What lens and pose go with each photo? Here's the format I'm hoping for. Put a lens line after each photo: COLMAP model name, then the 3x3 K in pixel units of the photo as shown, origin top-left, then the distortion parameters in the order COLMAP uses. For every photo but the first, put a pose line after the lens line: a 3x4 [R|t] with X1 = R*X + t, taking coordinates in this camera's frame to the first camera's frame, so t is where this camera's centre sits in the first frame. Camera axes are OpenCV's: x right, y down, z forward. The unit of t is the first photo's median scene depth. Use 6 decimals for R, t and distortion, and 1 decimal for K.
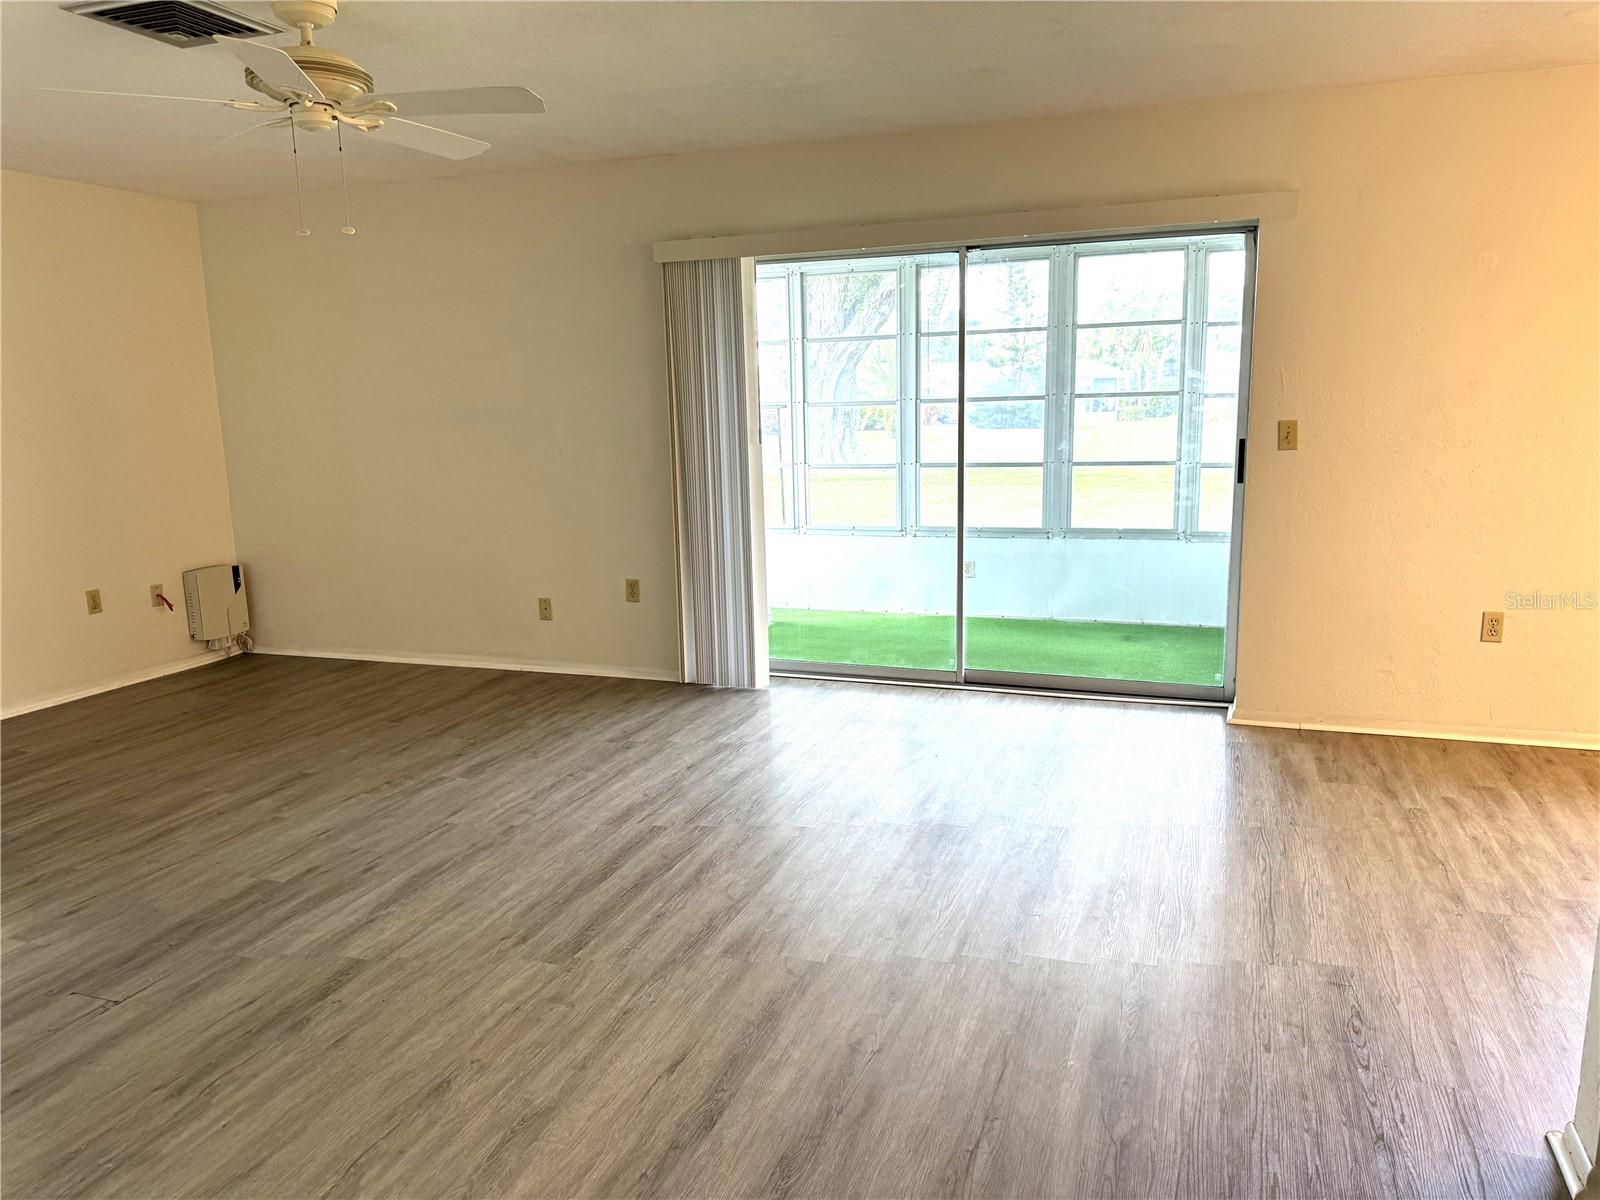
lens RADIAL K [[1135.2, 0, 766.8], [0, 1135.2, 595.9], [0, 0, 1]] dist [0.007916, -0.004173]
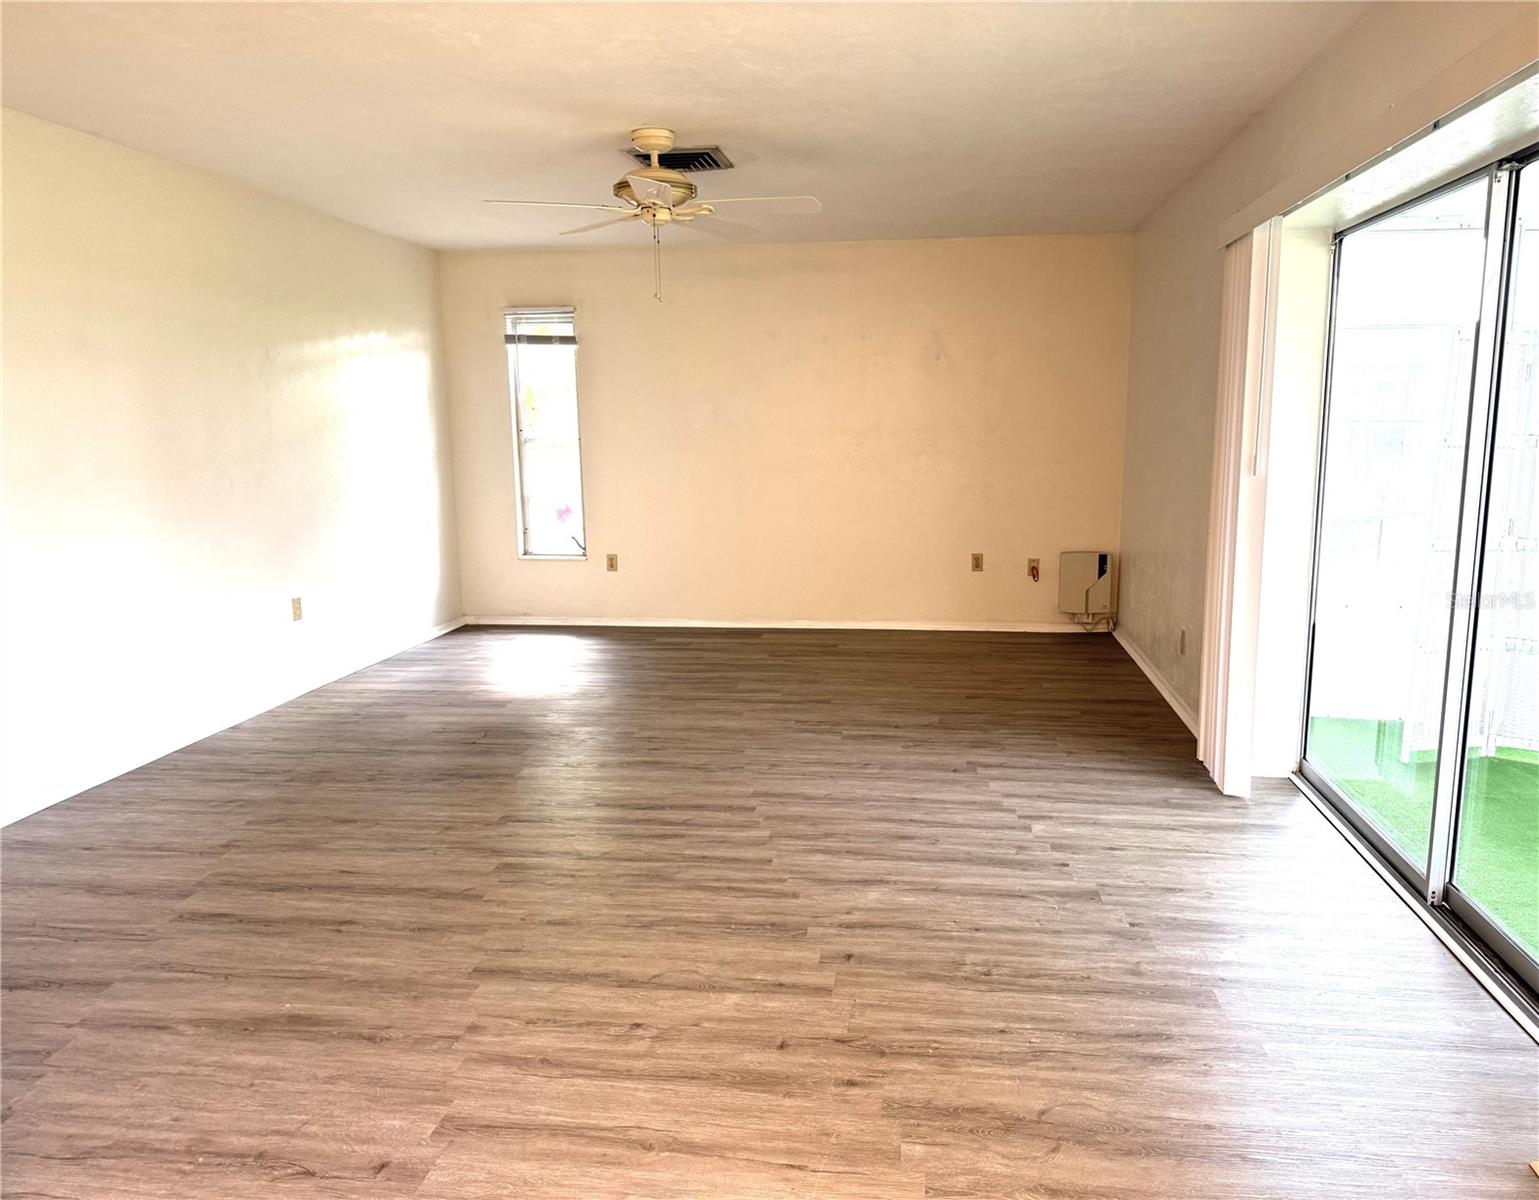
lens RADIAL K [[1048.5, 0, 790.0], [0, 1048.5, 599.6], [0, 0, 1]] dist [0.036930, -0.001541]
pose [[0.247813, 0.184033, -0.951168, 0.745013], [-0.165336, 0.975423, 0.145651, -0.132983], [0.954596, 0.121168, 0.272149, 0.638971]]
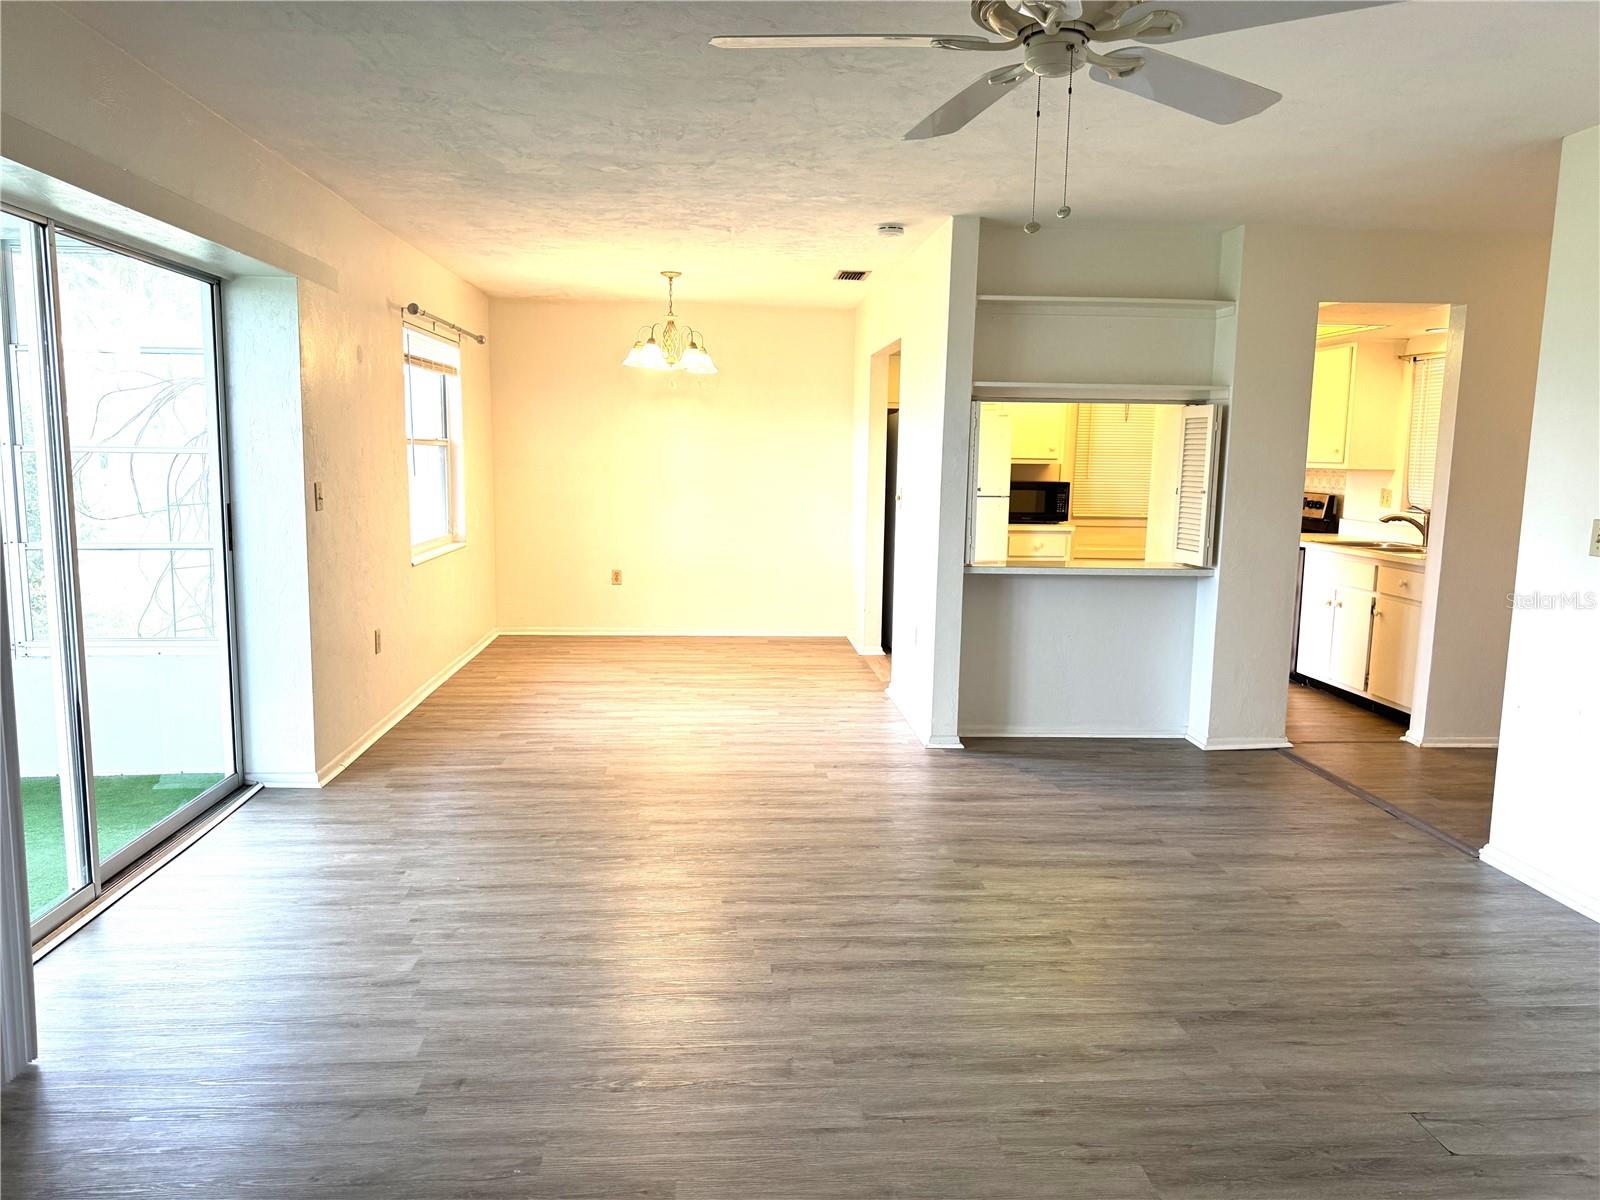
lens RADIAL K [[1165.5, 0, 815.3], [0, 1165.5, 605.2], [0, 0, 1]] dist [0.108281, -0.106957]
pose [[-0.454338, -0.109156, 0.884116, -0.752201], [0.144470, 0.970298, 0.194038, -0.197544], [-0.879037, 0.215887, -0.425073, 1.127673]]
